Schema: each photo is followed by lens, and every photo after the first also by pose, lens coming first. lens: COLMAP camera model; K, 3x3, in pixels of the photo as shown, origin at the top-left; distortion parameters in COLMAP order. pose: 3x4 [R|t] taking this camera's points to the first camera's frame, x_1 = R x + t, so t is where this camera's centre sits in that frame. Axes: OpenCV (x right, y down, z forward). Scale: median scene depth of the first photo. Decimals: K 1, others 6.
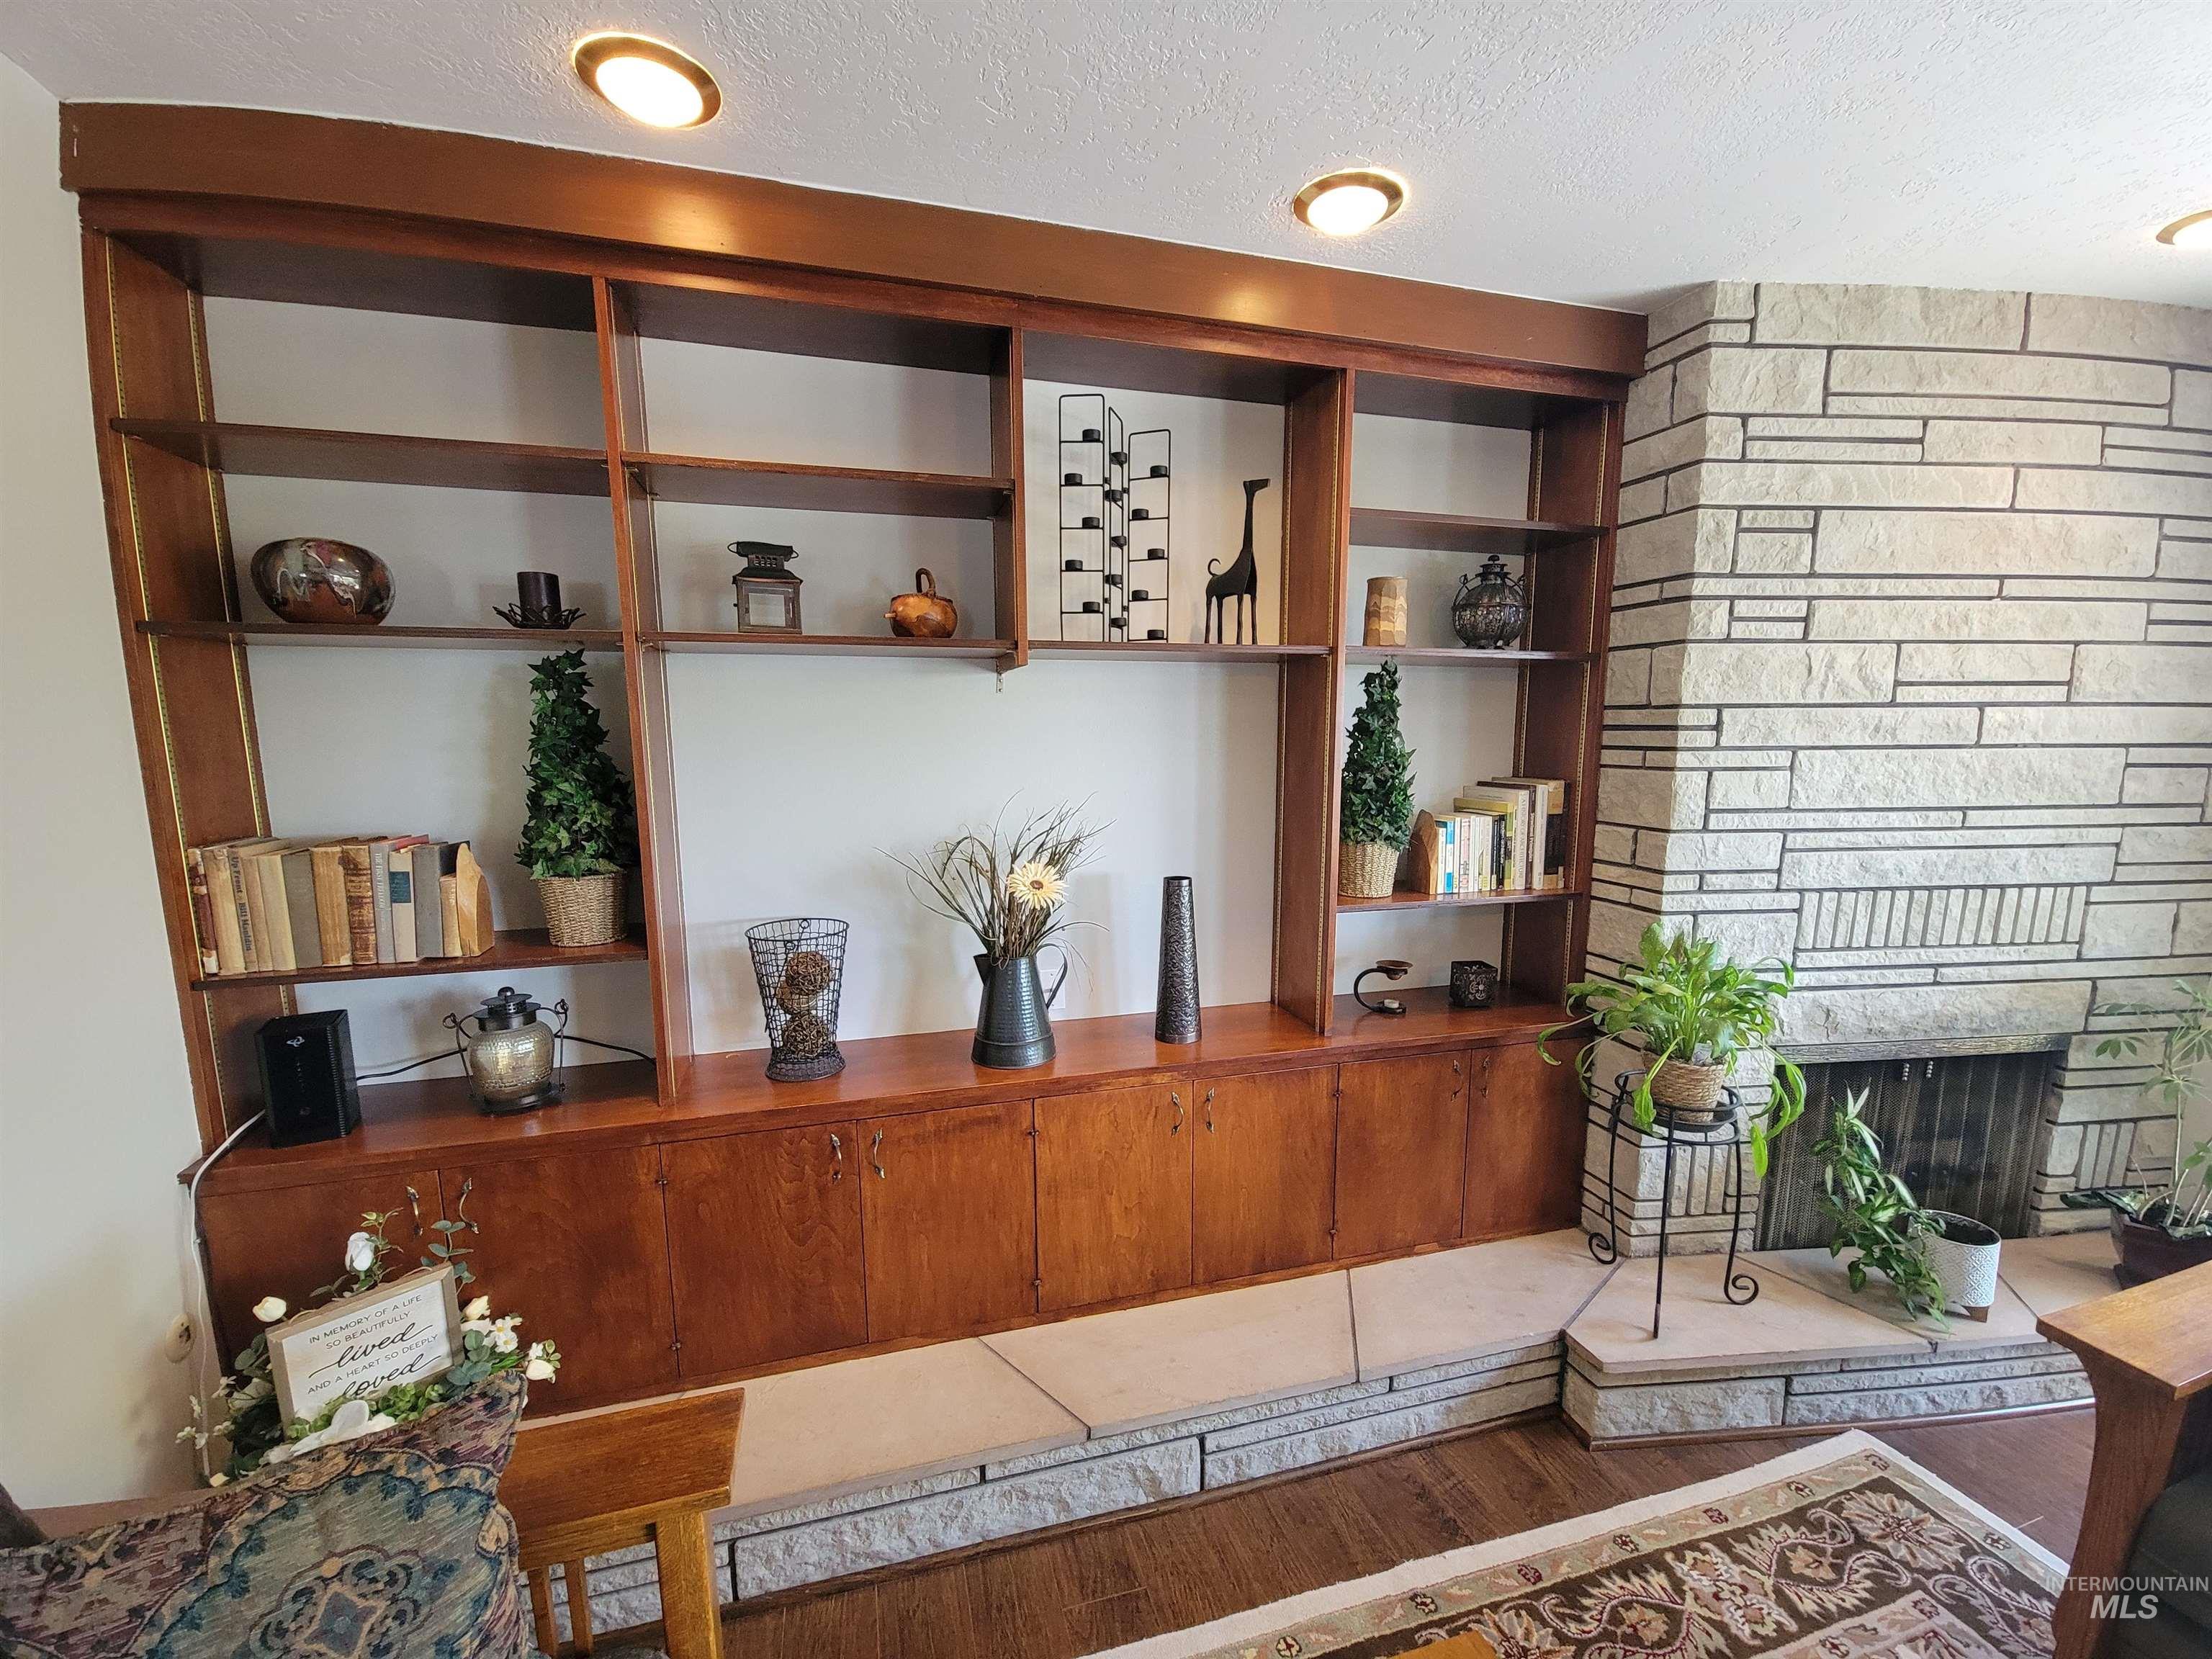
lens RADIAL K [[899.2, 0, 1101.4], [0, 899.2, 858.7], [0, 0, 1]] dist [0.000346, -0.002623]
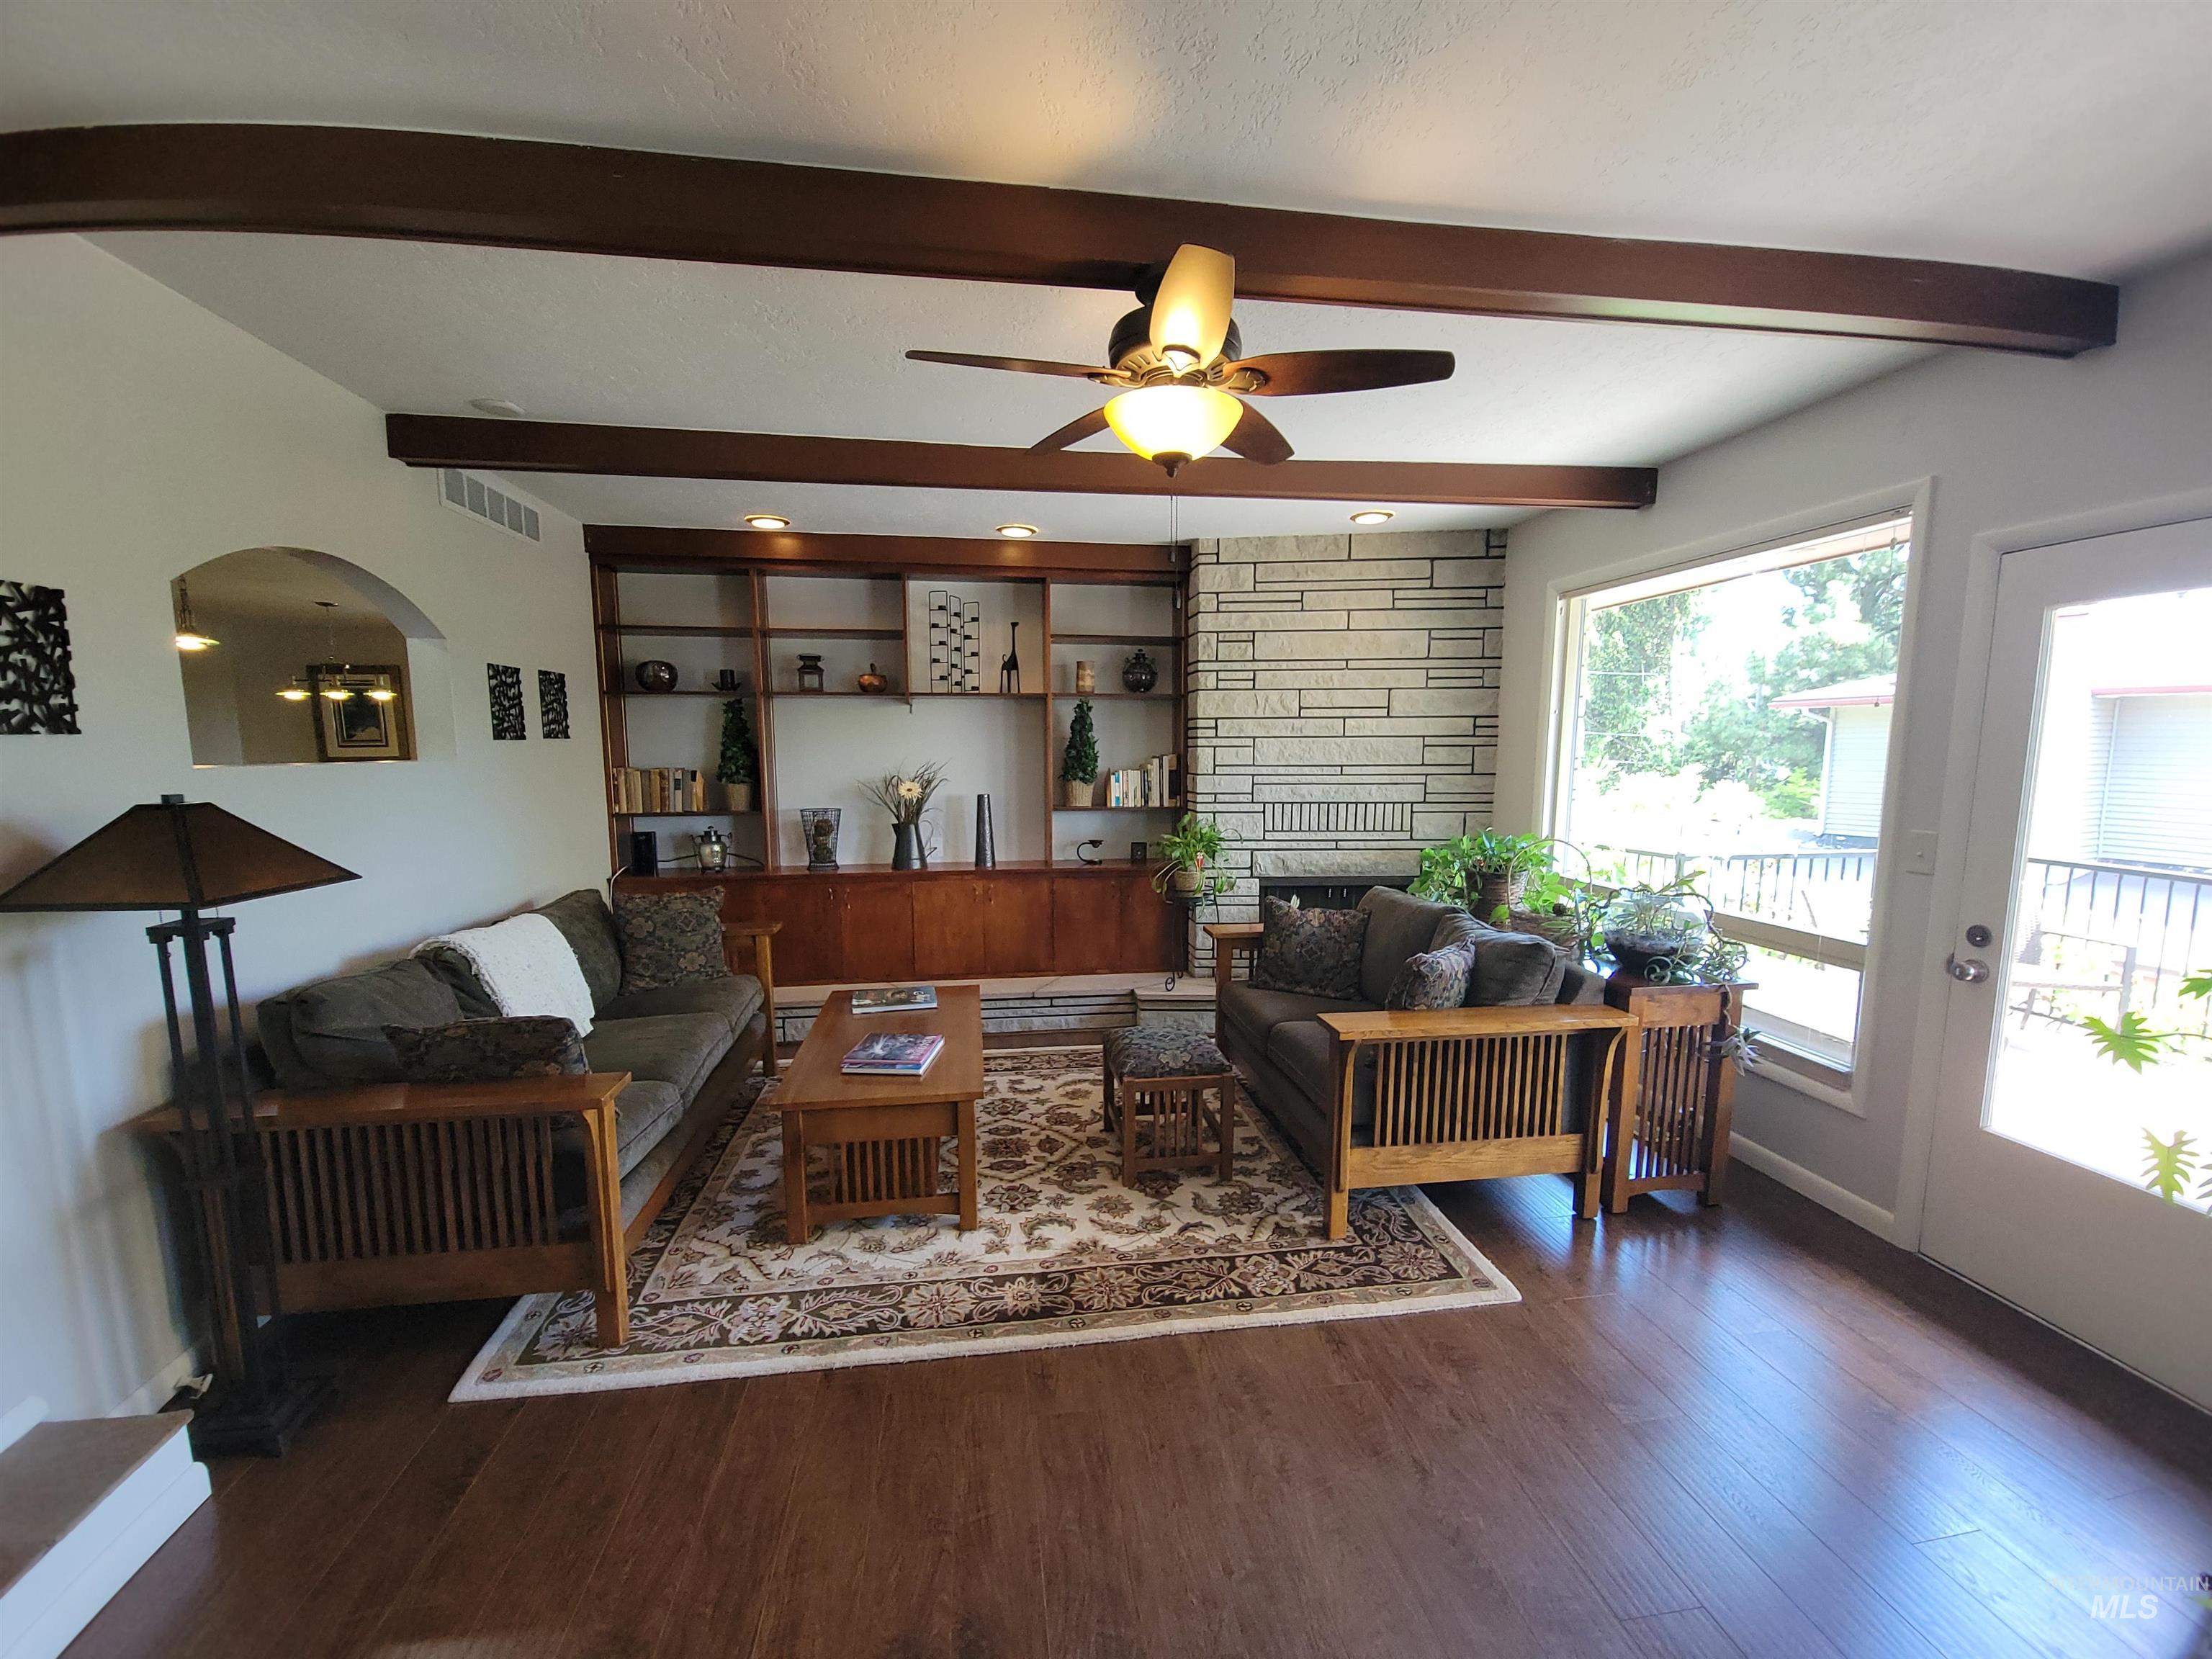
lens RADIAL K [[899.2, 0, 1101.4], [0, 899.2, 858.7], [0, 0, 1]] dist [0.000346, -0.002623]
pose [[0.991380, 0.017811, -0.129800, 0.703476], [-0.020586, 0.999587, -0.020071, 0.232144], [0.129389, 0.022570, 0.991337, -1.260827]]
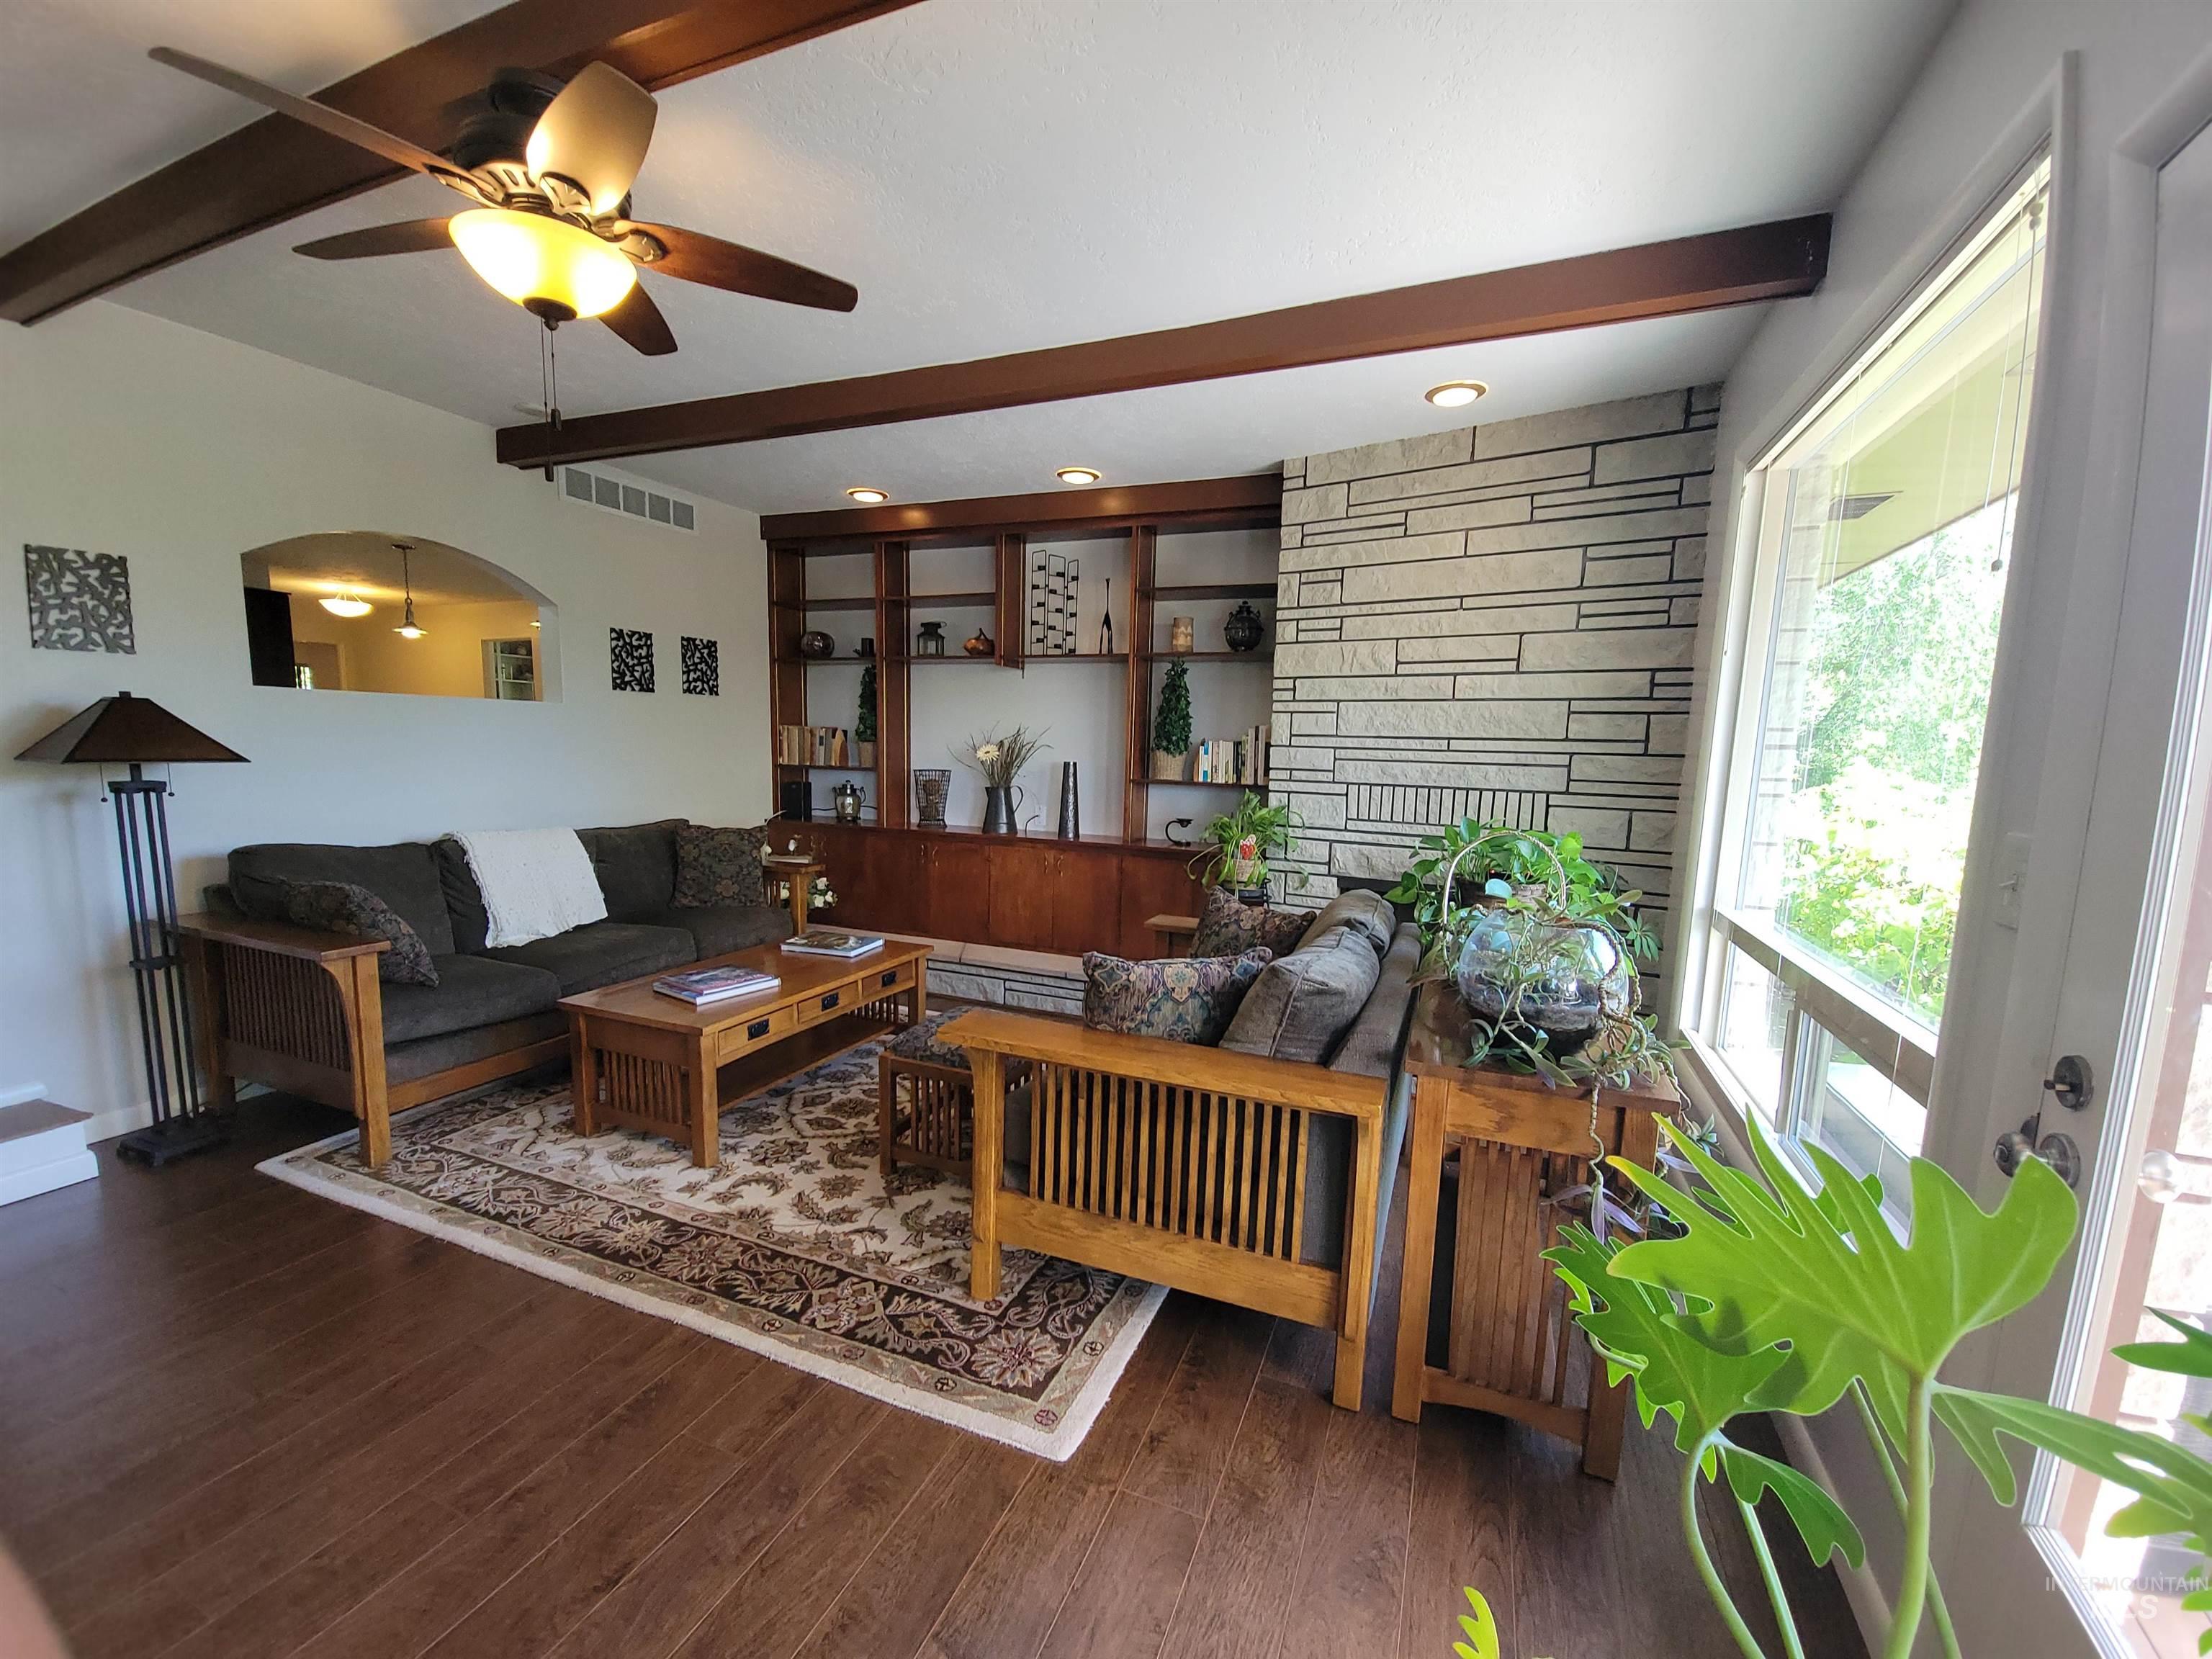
lens RADIAL K [[895.2, 0, 1103.8], [0, 895.2, 858.7], [0, 0, 1]] dist [-0.001613, -0.000241]
pose [[0.786427, 0.104030, -0.608859, 1.543463], [-0.120432, 0.992622, 0.014046, 0.221687], [0.605829, 0.062280, 0.793154, -0.677332]]
